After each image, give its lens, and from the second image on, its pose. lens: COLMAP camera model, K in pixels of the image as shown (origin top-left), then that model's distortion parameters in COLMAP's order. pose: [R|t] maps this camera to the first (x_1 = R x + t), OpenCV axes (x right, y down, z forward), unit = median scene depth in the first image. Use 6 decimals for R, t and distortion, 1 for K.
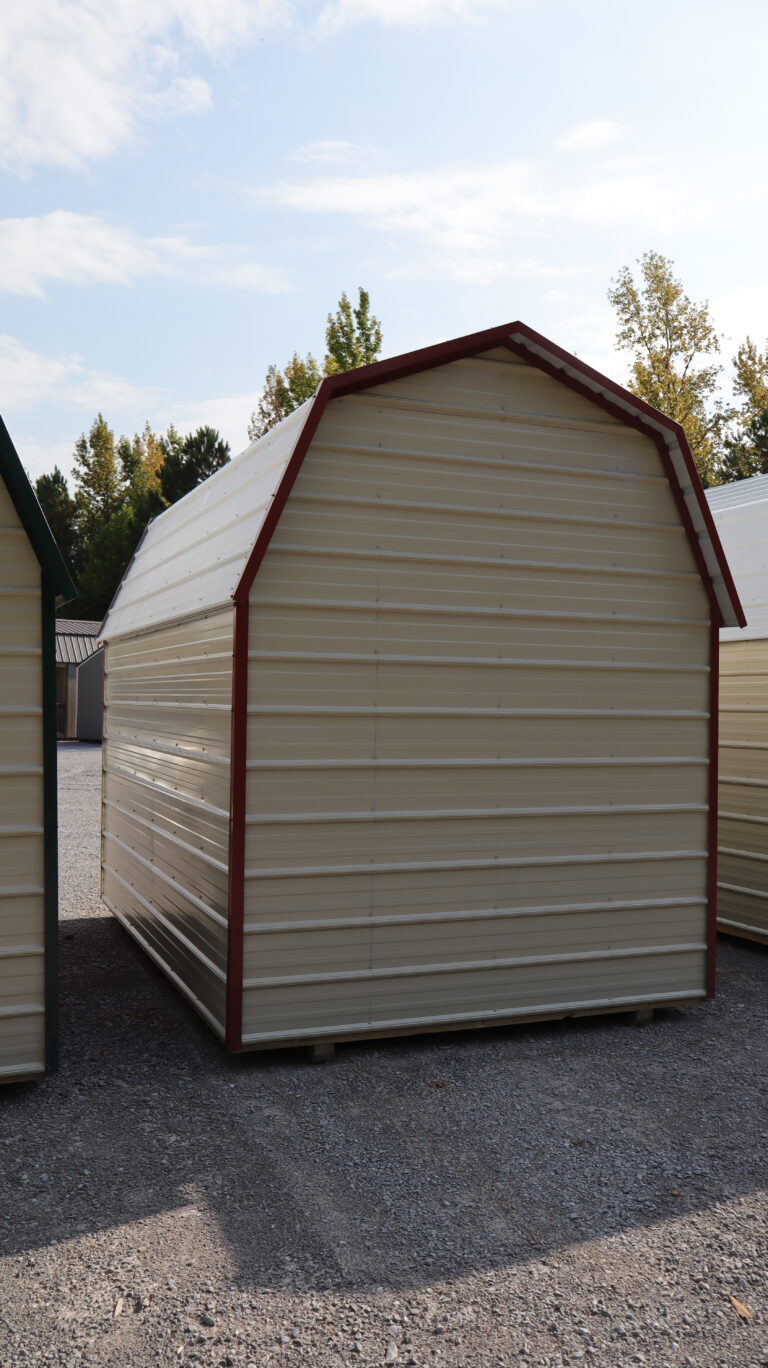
lens RADIAL K [[1135.7, 0, 381.5], [0, 1135.7, 688.4], [0, 0, 1]] dist [-0.008744, 0.019784]
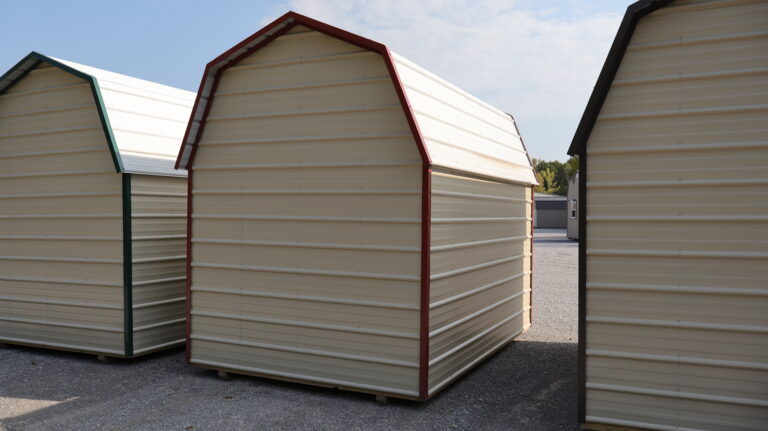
lens RADIAL K [[637.6, 0, 381.5], [0, 637.6, 214.2], [0, 0, 1]] dist [-0.008744, 0.019784]
pose [[0.669302, 0.000632, -0.742990, 1.002815], [0.011380, 0.999874, 0.011102, 0.003687], [0.742903, -0.015886, 0.669211, 0.395754]]
